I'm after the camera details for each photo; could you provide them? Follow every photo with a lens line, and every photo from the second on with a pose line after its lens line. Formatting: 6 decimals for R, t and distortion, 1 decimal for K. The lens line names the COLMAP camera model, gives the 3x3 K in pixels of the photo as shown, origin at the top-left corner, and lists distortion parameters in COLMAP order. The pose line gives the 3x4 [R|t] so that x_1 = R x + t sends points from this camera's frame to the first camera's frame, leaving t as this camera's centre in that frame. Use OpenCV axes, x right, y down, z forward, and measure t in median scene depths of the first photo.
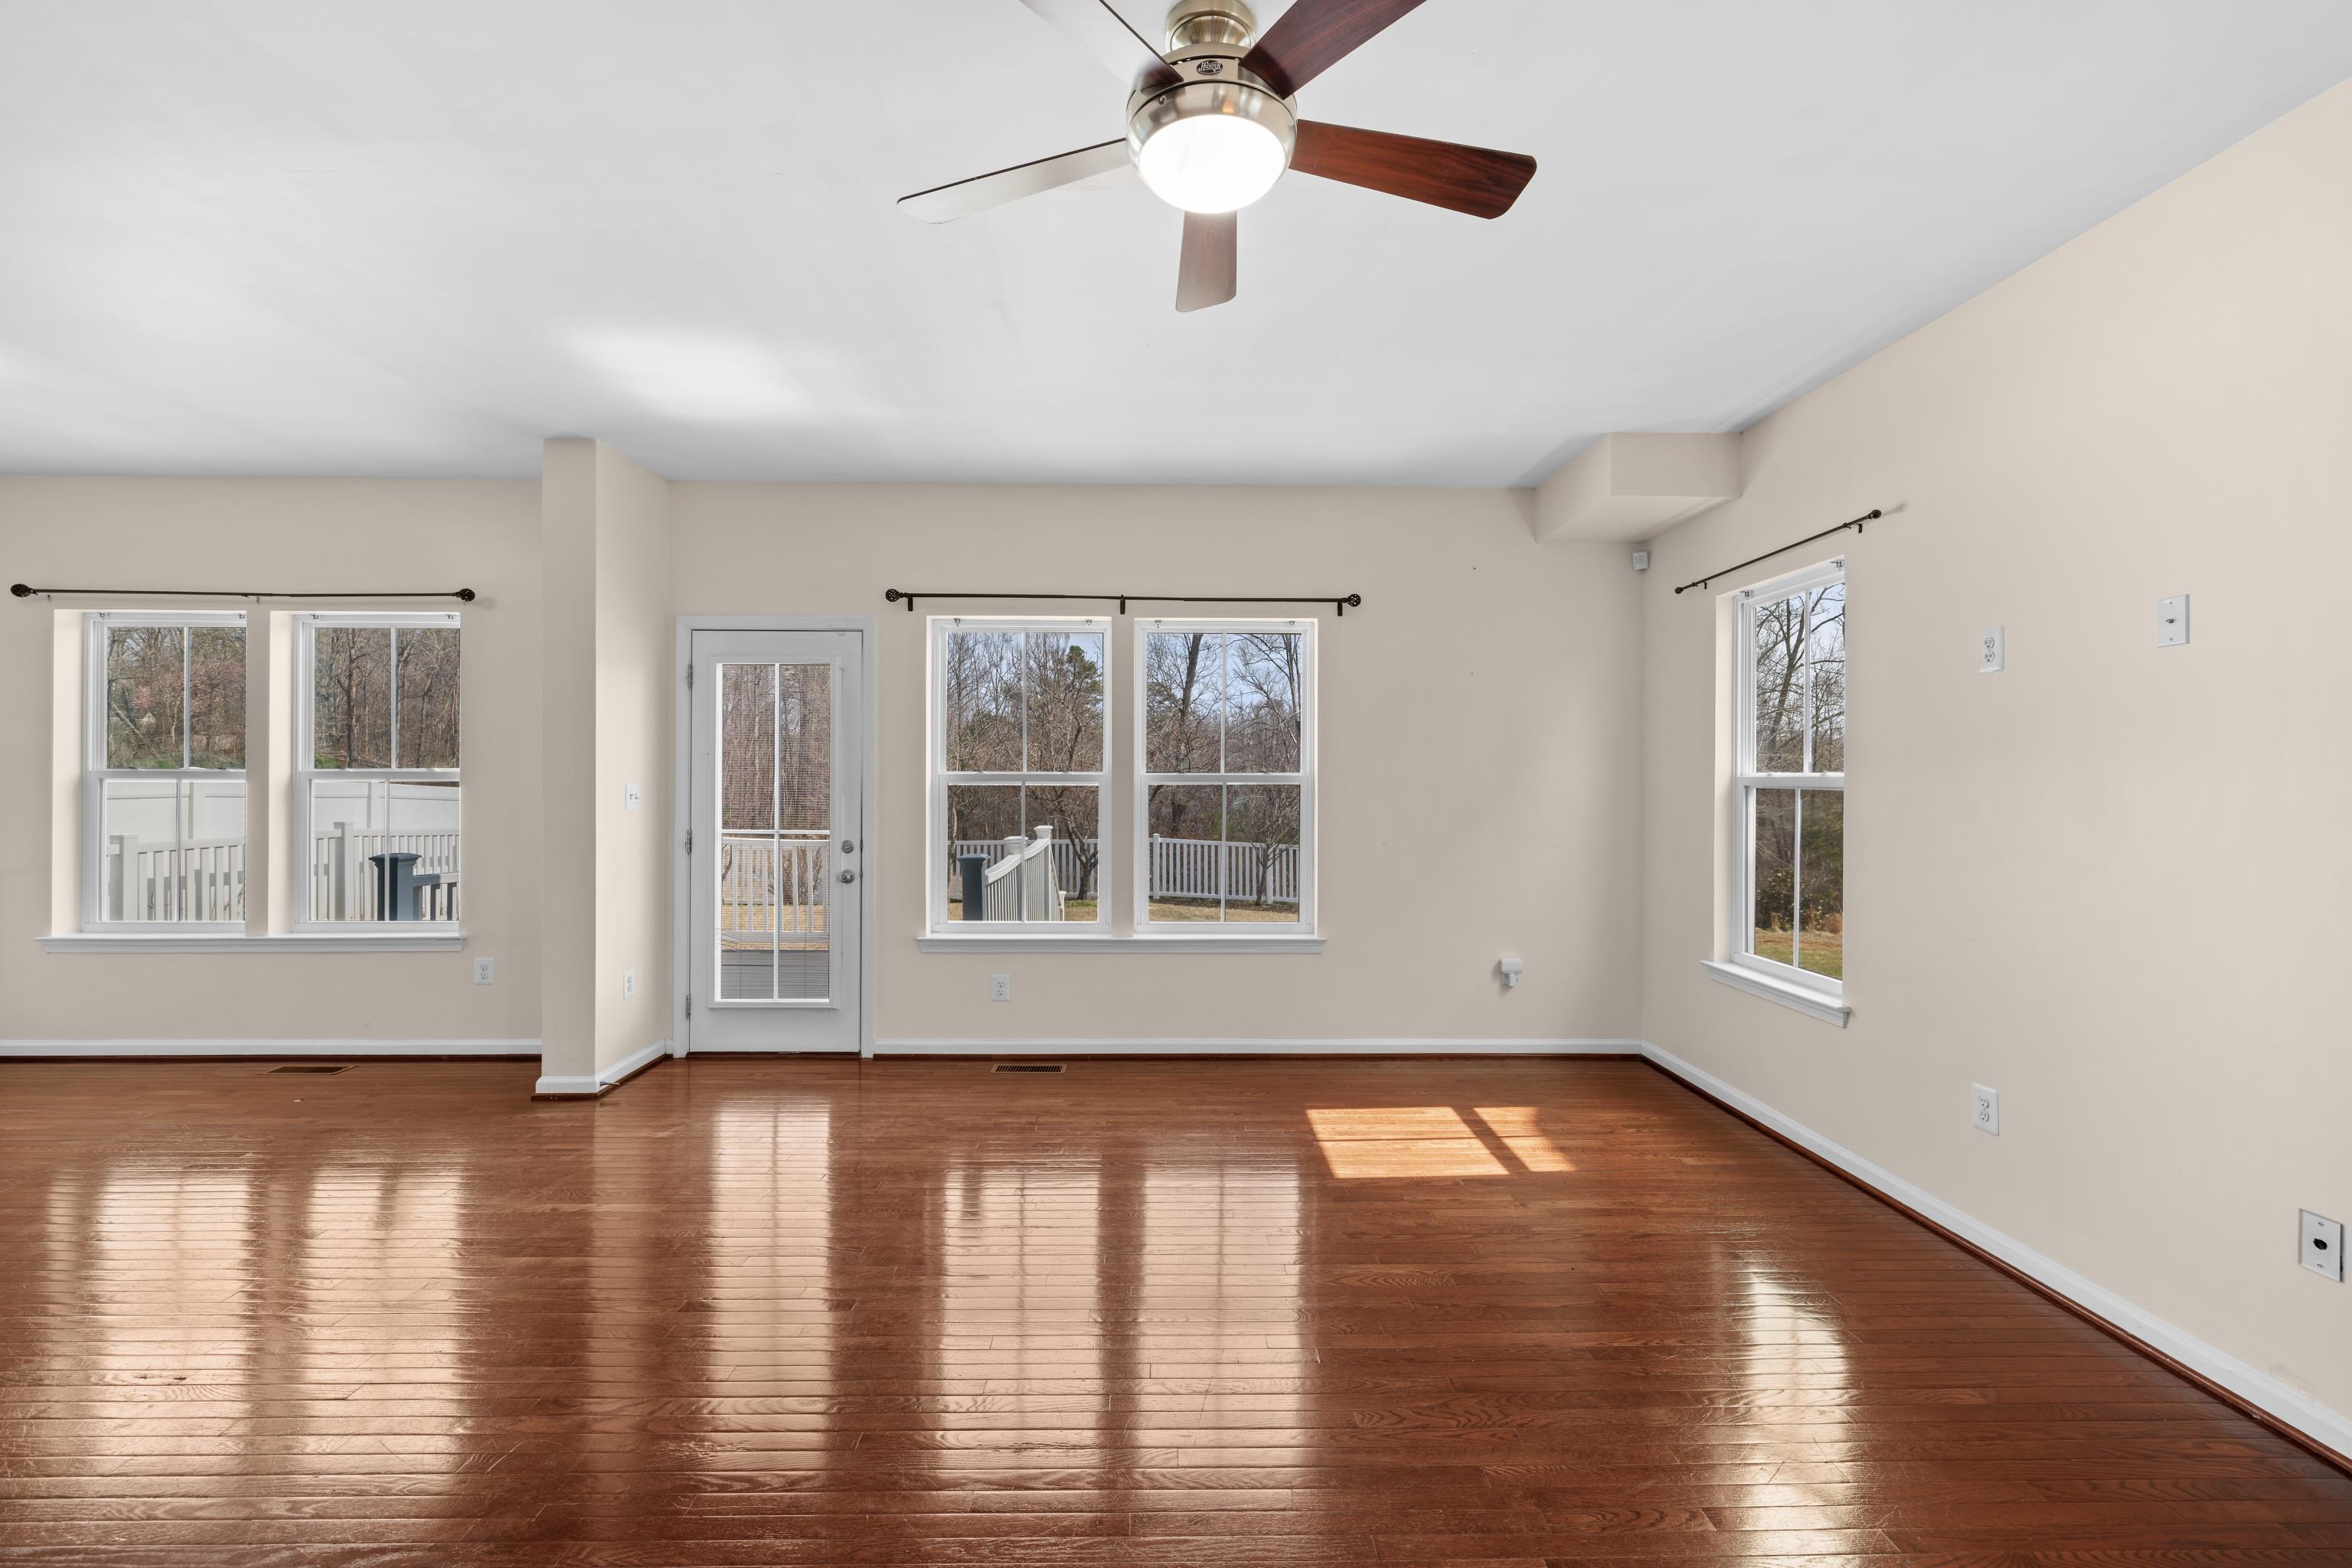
lens RADIAL K [[990.4, 0, 1176.4], [0, 990.4, 776.6], [0, 0, 1]] dist [-0.000359, 0.000641]
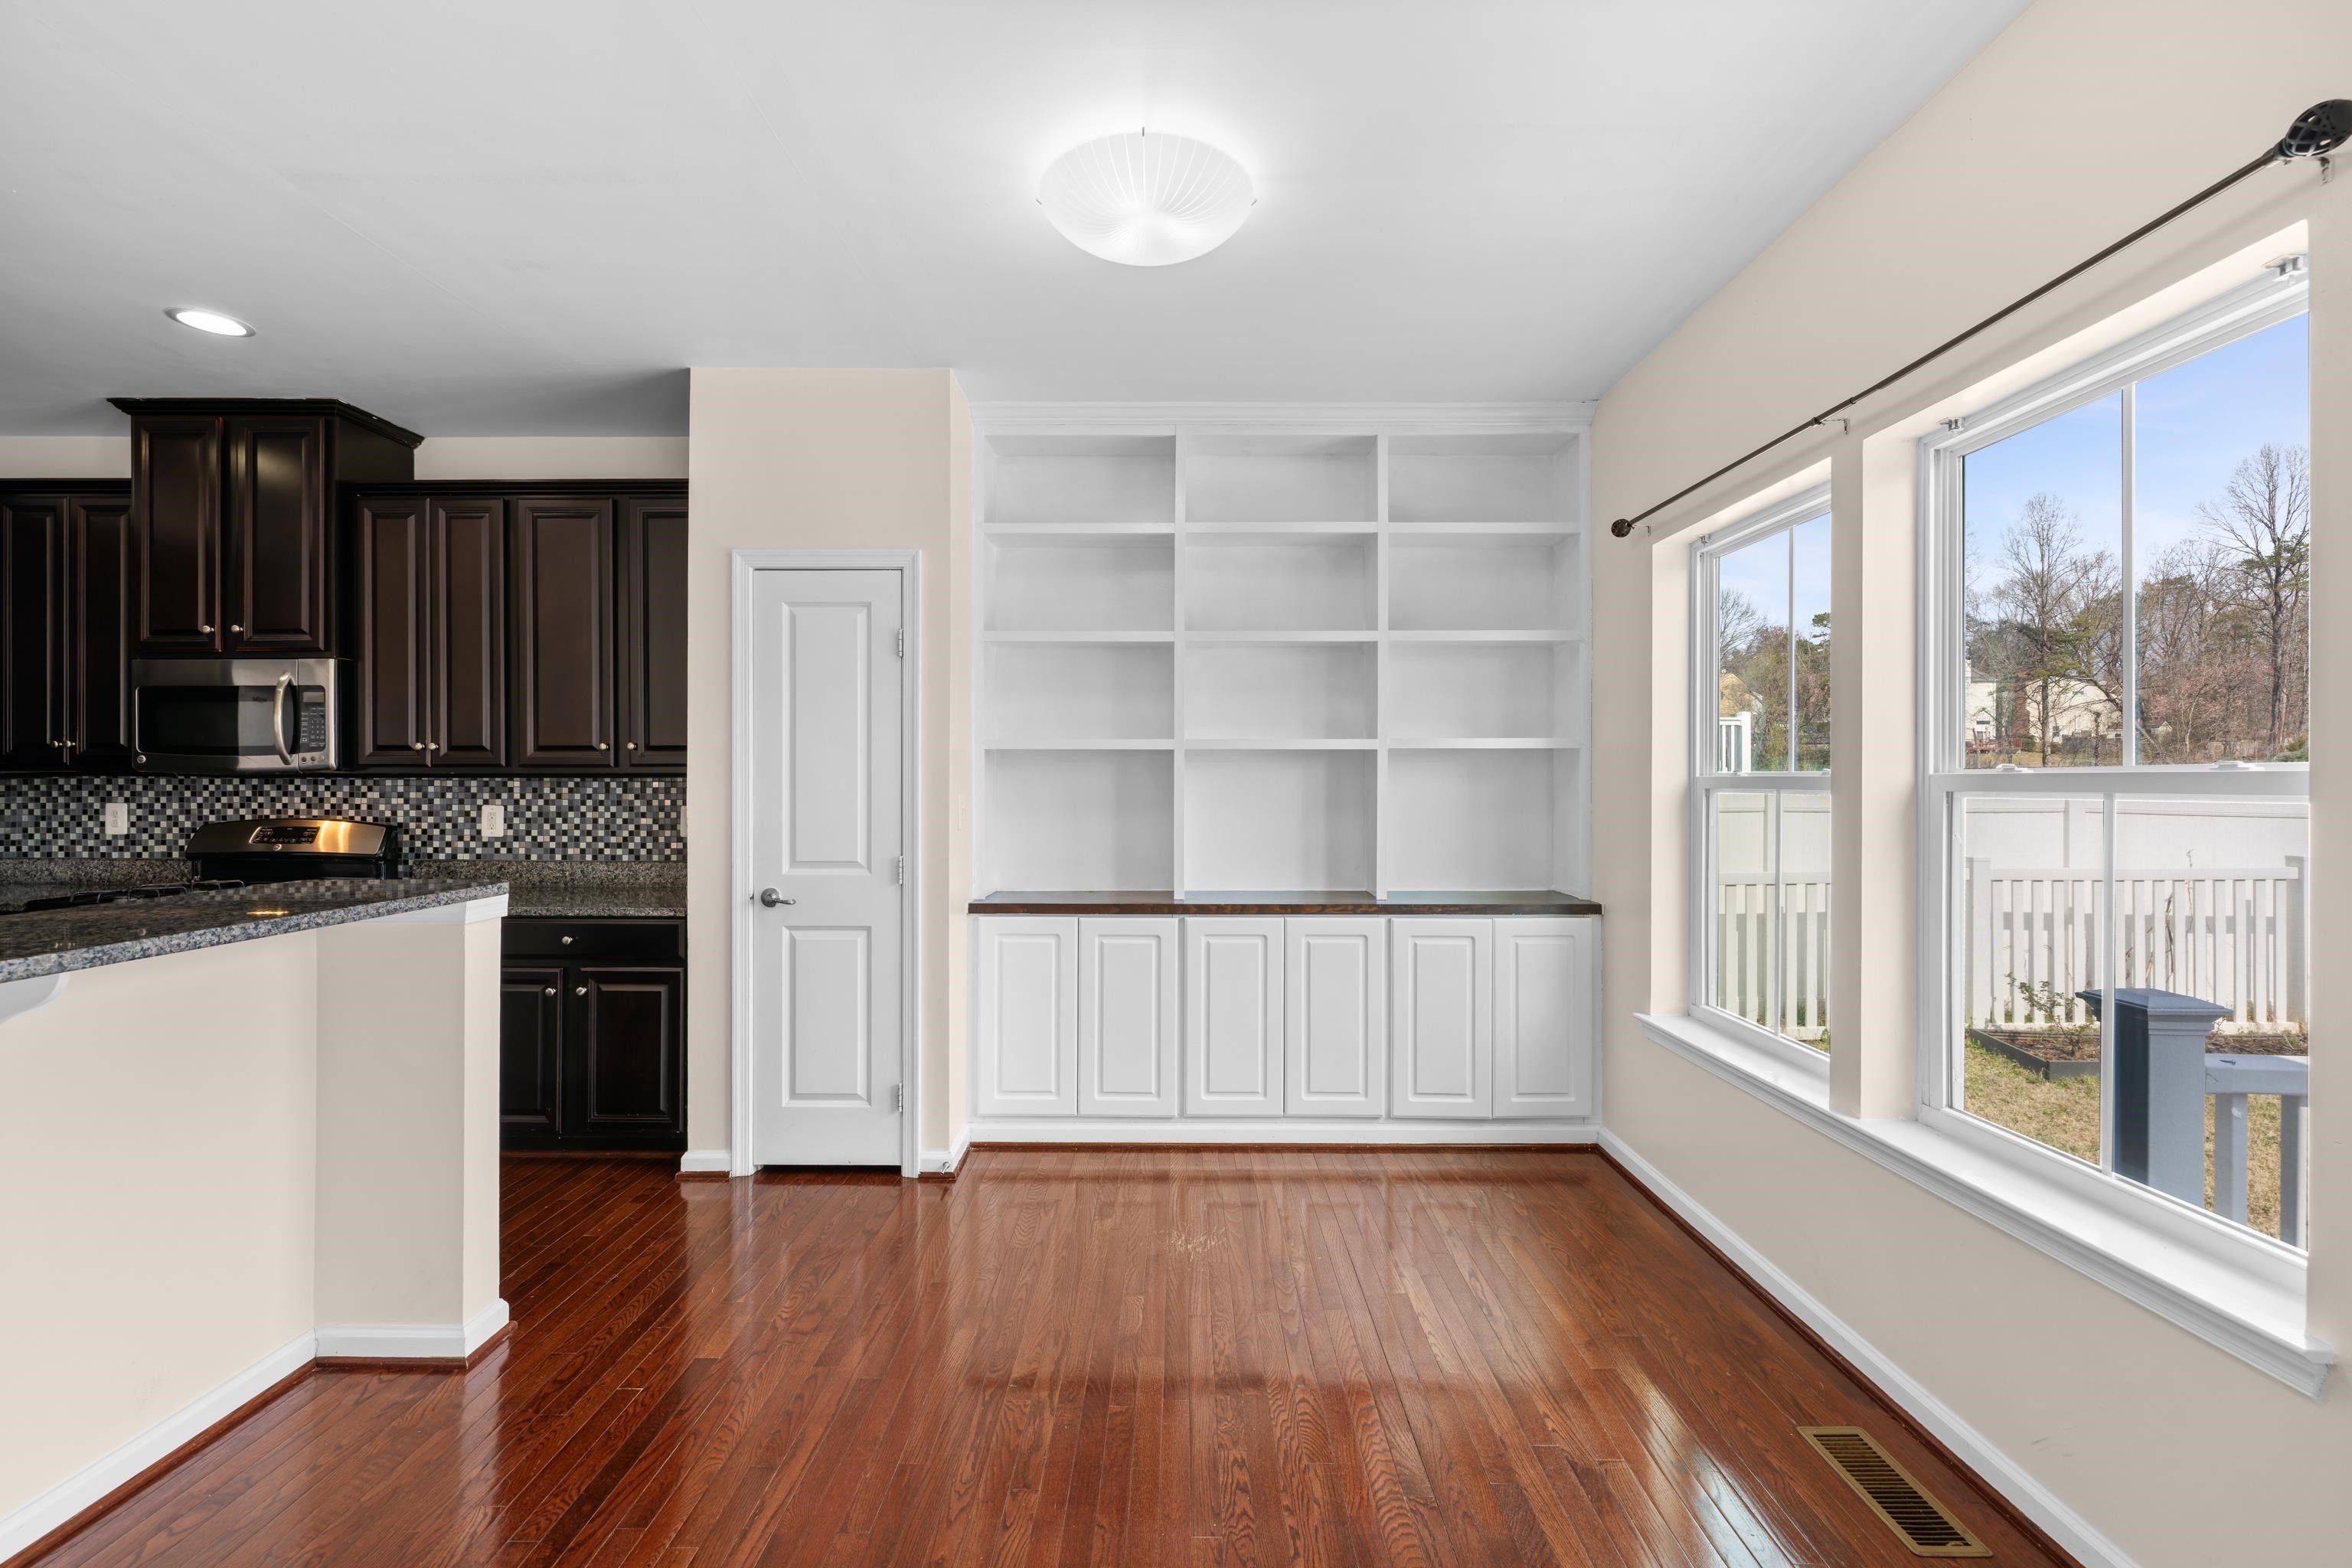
lens RADIAL K [[990.4, 0, 1174.2], [0, 990.4, 779.7], [0, 0, 1]] dist [-0.000359, 0.000641]
pose [[-0.024510, -0.005047, -0.999687, -0.426871], [-0.000865, 0.999987, -0.005028, -0.000494], [0.999699, 0.000741, -0.024514, 0.676068]]
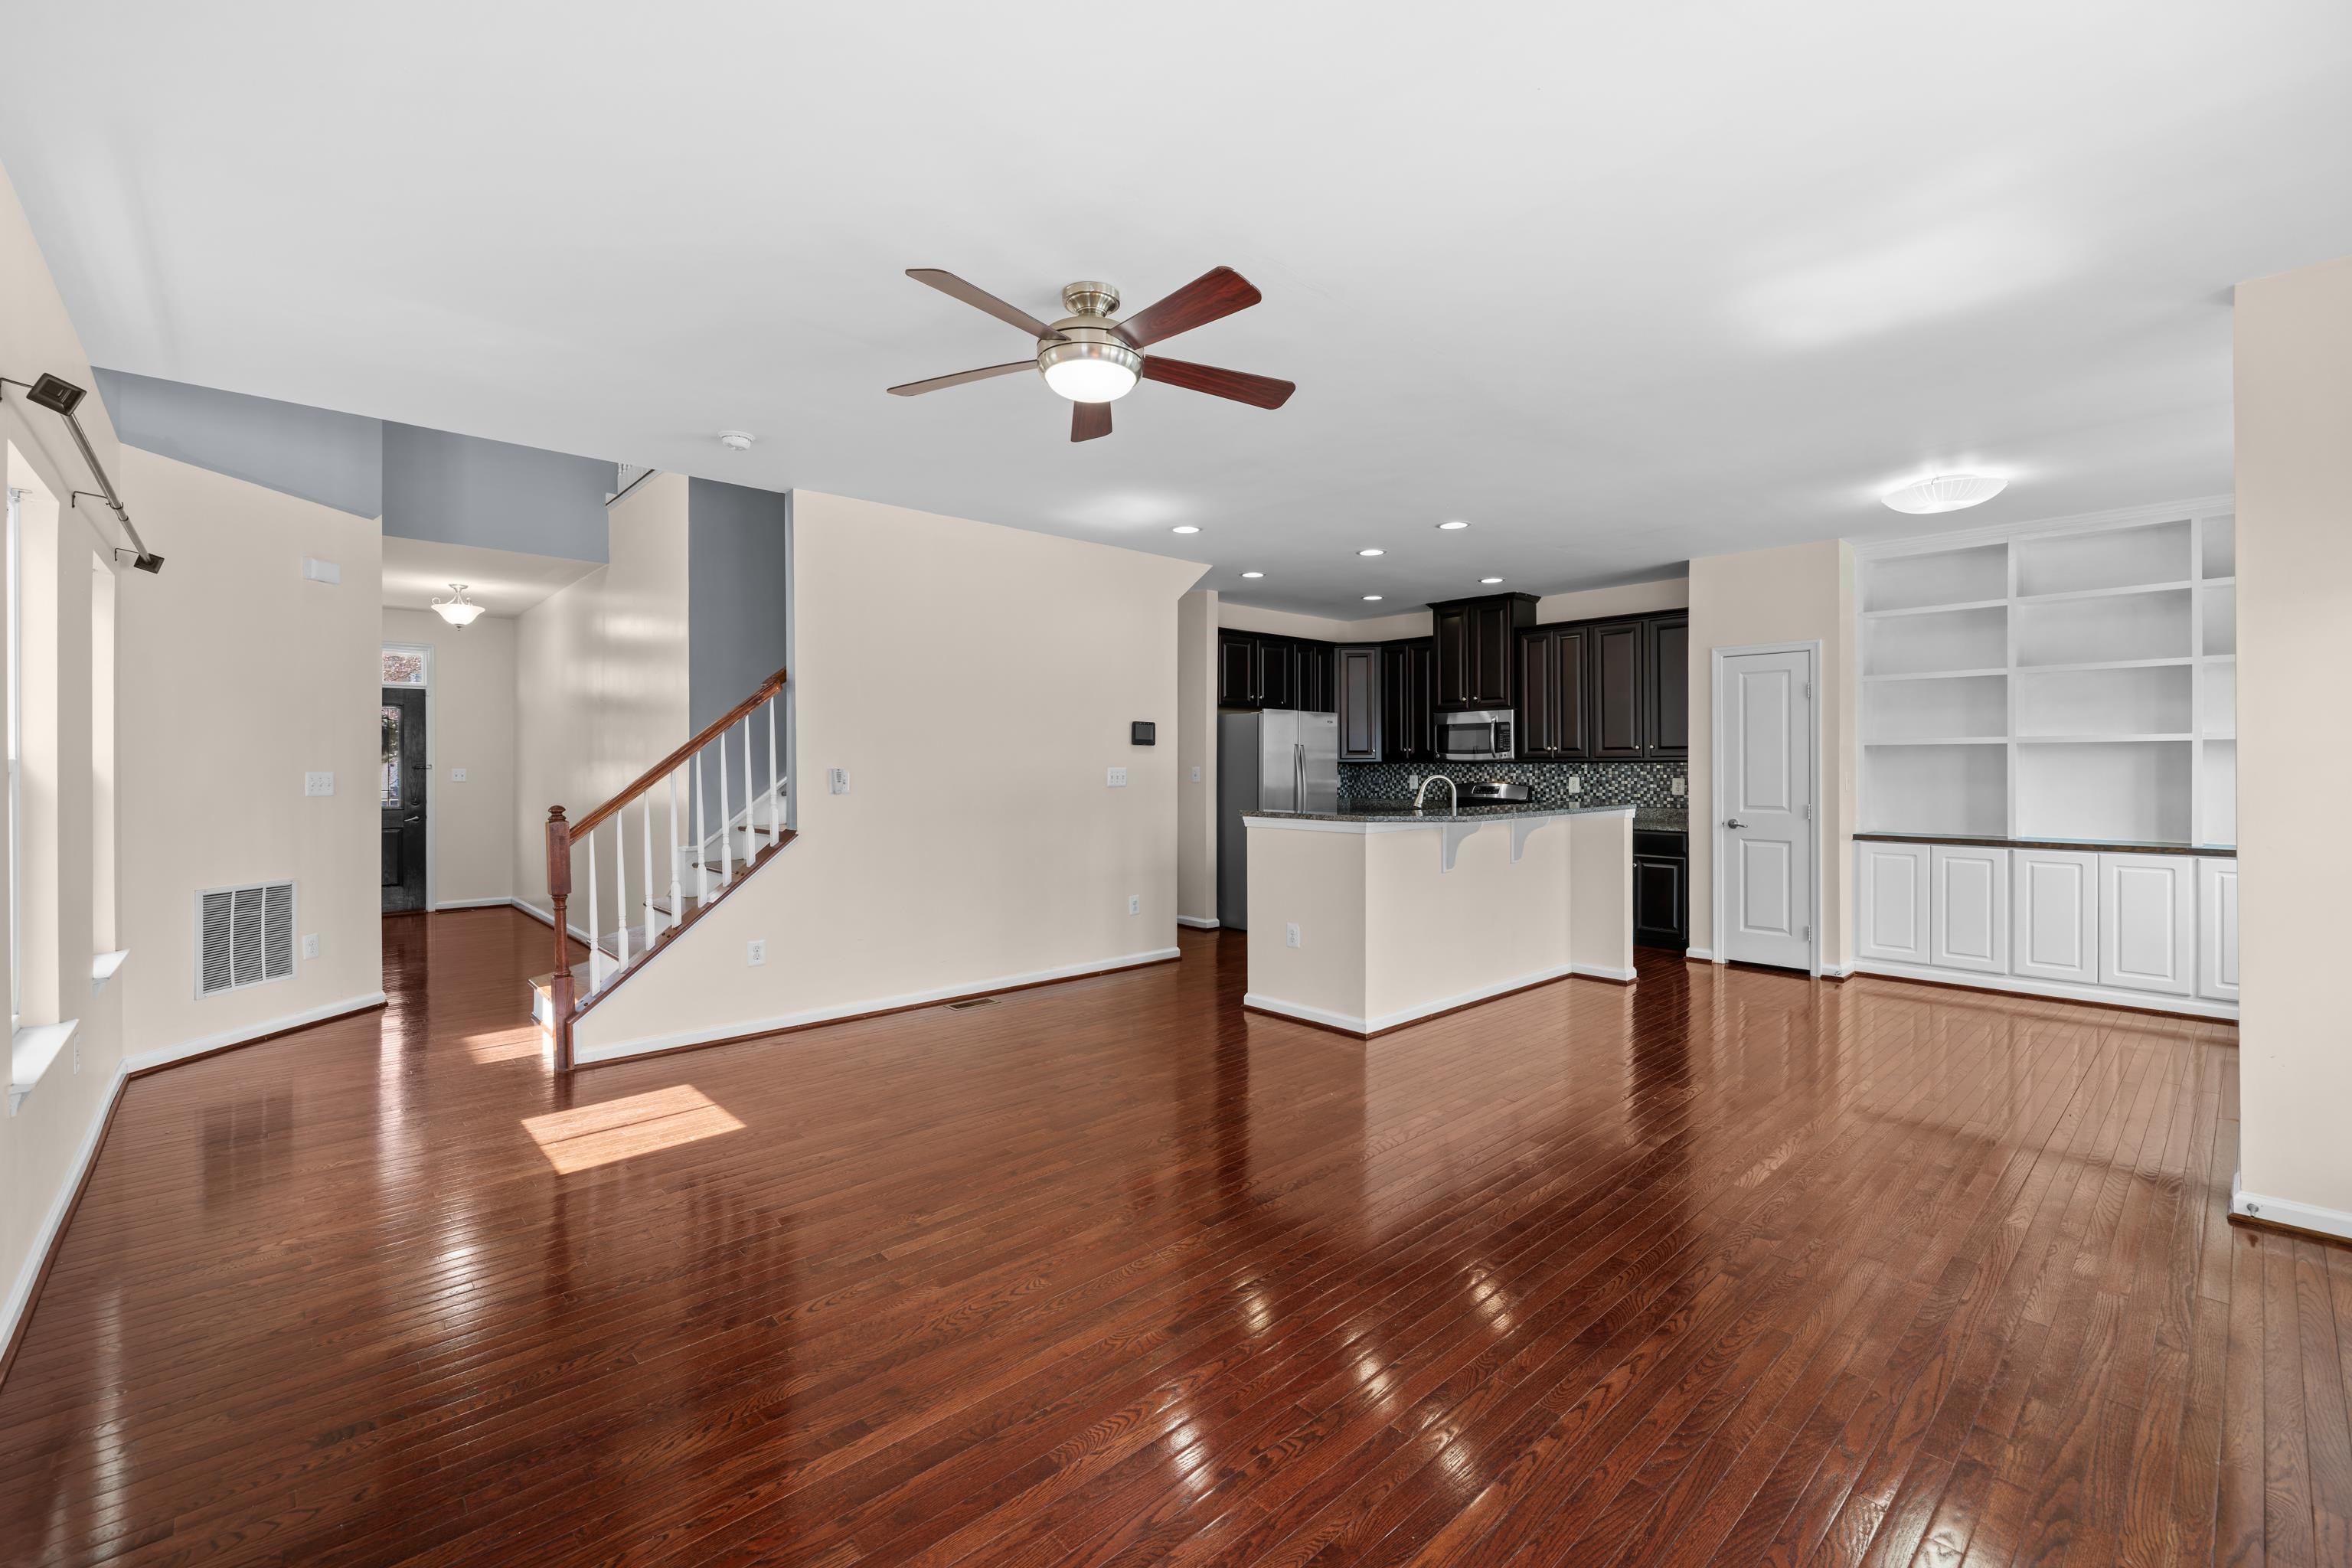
lens RADIAL K [[990.4, 0, 1187.1], [0, 990.4, 767.1], [0, 0, 1]] dist [-0.000359, 0.000641]
pose [[-0.744478, -0.000776, -0.667647, 0.374572], [-0.000305, 1.000000, -0.000823, 0.002624], [0.667647, -0.000409, -0.744478, 0.893931]]
